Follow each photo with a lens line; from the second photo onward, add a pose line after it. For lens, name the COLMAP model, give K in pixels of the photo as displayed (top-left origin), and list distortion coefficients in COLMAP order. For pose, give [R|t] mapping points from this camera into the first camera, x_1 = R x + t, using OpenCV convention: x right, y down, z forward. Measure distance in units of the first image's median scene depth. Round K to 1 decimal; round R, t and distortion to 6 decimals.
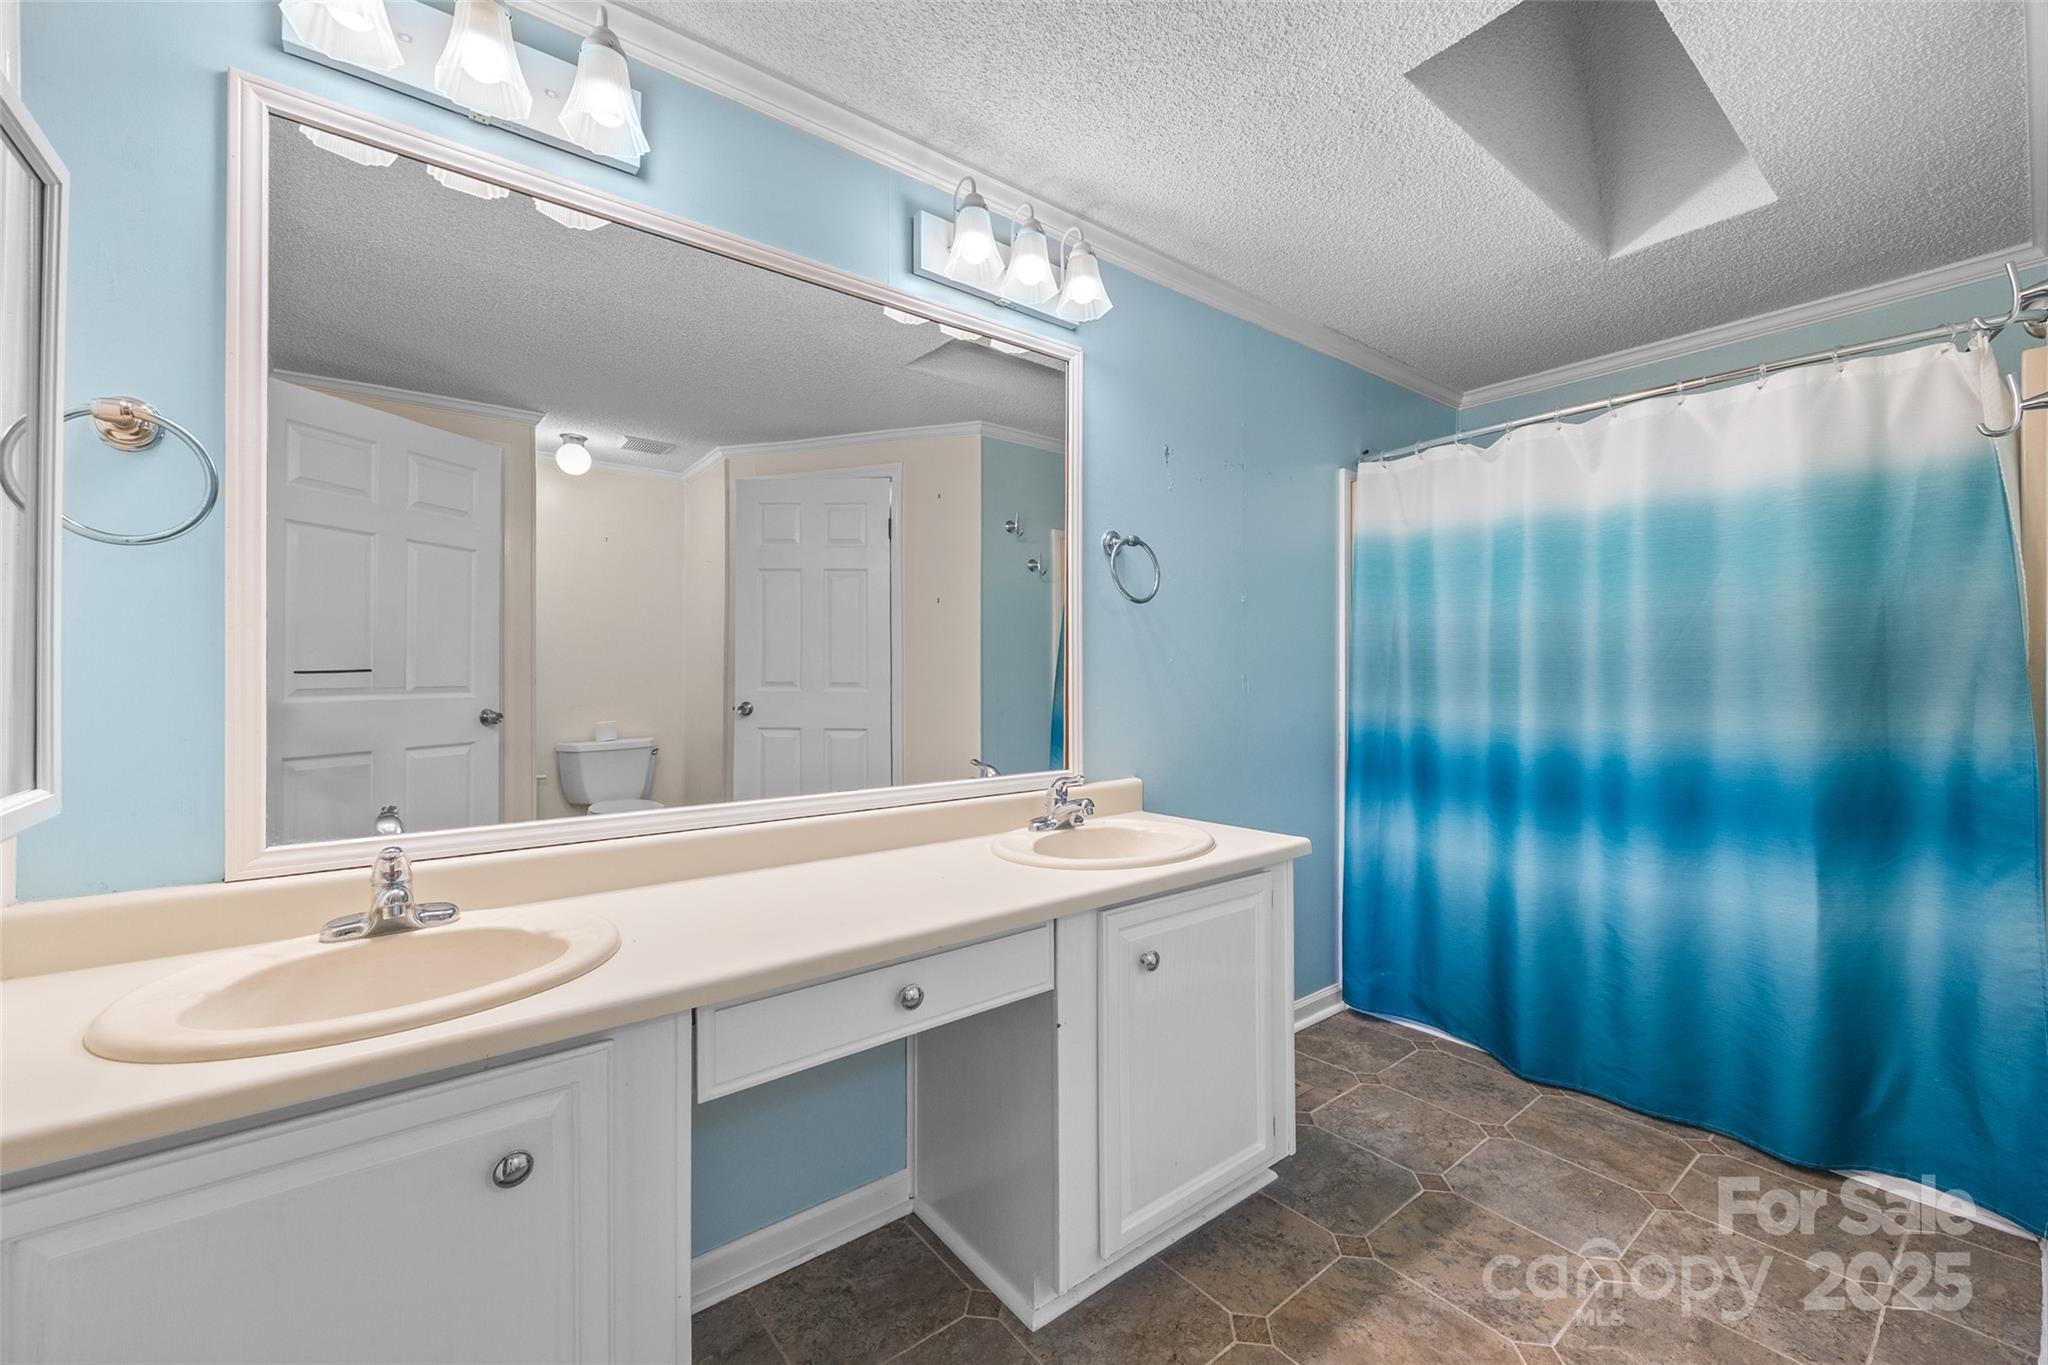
lens RADIAL K [[793.8, 0, 1002.7], [0, 793.8, 674.2], [0, 0, 1]] dist [0.000366, -0.000286]
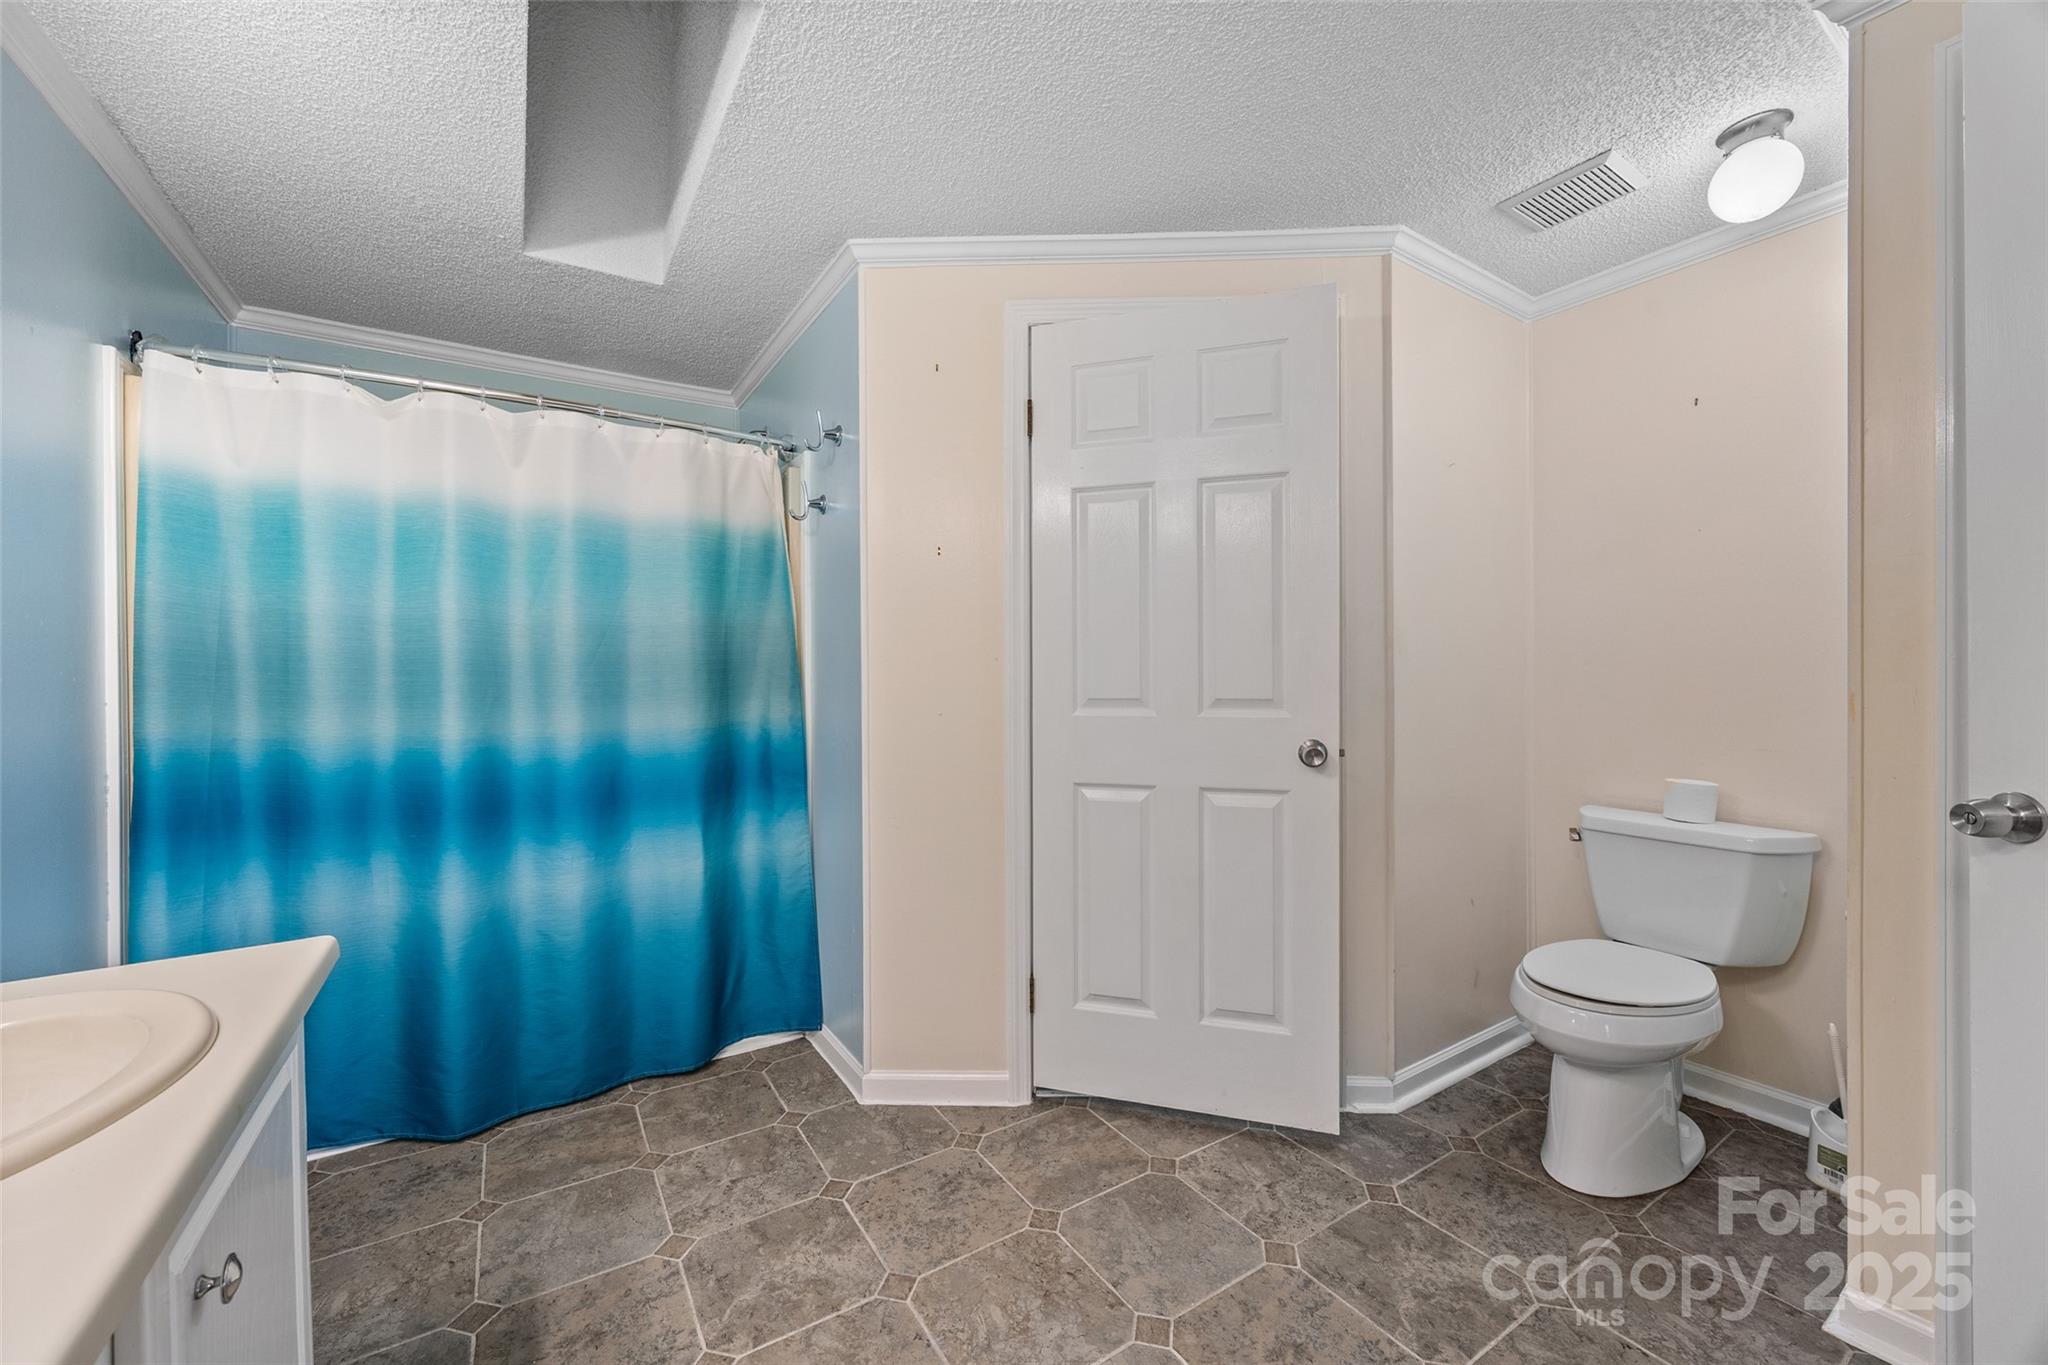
lens RADIAL K [[793.8, 0, 1008.1], [0, 793.8, 678.7], [0, 0, 1]] dist [0.000366, -0.000286]
pose [[0.094706, -0.003784, 0.995498, -0.173775], [0.004809, 0.999983, 0.003344, 0.001642], [-0.995494, 0.004470, 0.094722, 0.349034]]
